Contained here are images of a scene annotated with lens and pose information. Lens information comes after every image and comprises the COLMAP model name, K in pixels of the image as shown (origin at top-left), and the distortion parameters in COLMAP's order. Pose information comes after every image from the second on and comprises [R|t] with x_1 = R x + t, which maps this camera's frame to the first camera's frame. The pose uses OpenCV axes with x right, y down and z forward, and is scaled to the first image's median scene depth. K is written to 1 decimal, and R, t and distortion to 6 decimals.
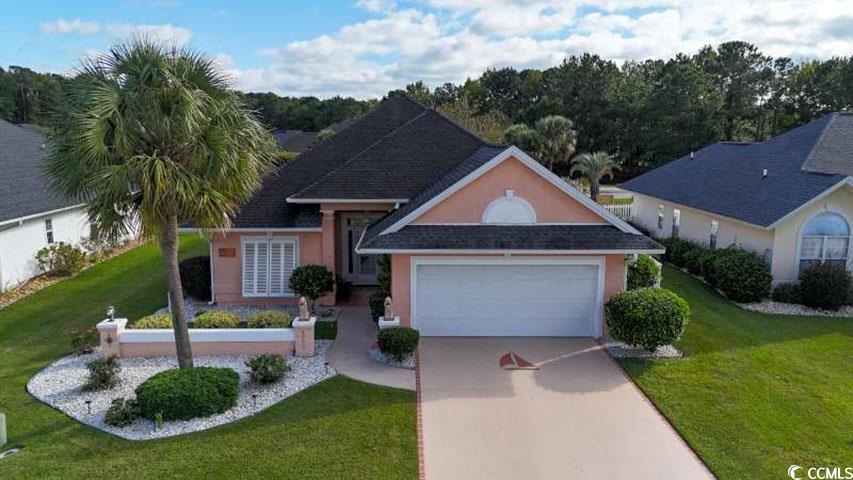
lens RADIAL K [[628.4, 0, 426.5], [0, 628.4, 240.0], [0, 0, 1]] dist [0.032200, -0.001146]
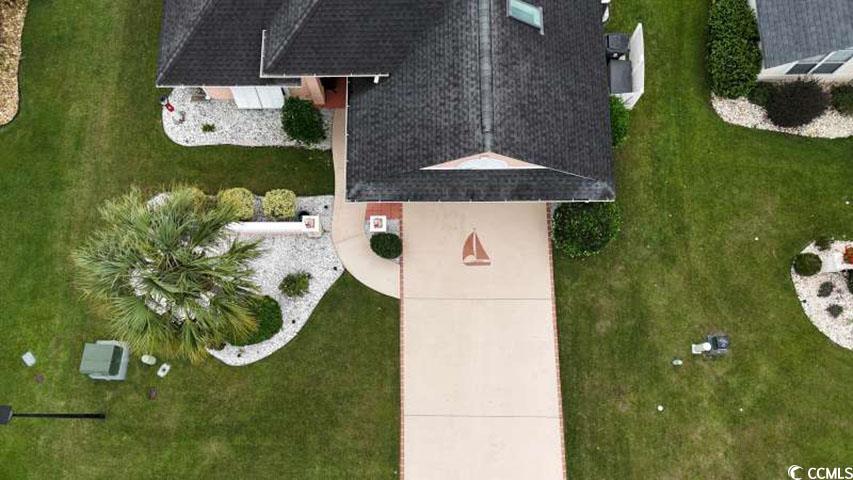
lens RADIAL K [[639.6, 0, 426.5], [0, 639.6, 240.0], [0, 0, 1]] dist [0.026602, -0.004927]
pose [[0.999833, 0.012806, -0.013008, 0.041070], [0.006717, 0.404530, 0.914500, -0.778497], [0.016973, -0.914435, 0.404377, 0.352006]]
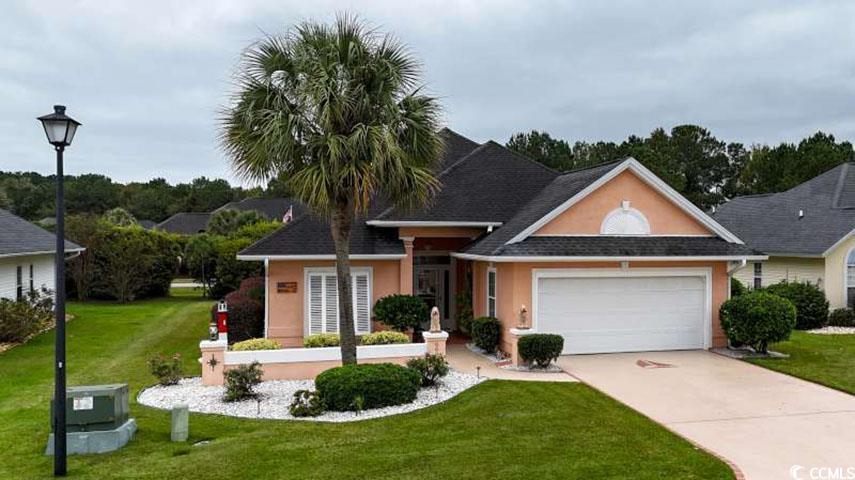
lens RADIAL K [[795.4, 0, 547.4], [0, 795.4, 242.7], [0, 0, 1]] dist [0.099859, 0.001495]
pose [[0.955668, -0.002230, 0.294439, -0.292475], [0.049344, 0.987042, -0.152684, 0.140675], [-0.290283, 0.160444, 0.943395, -0.138109]]
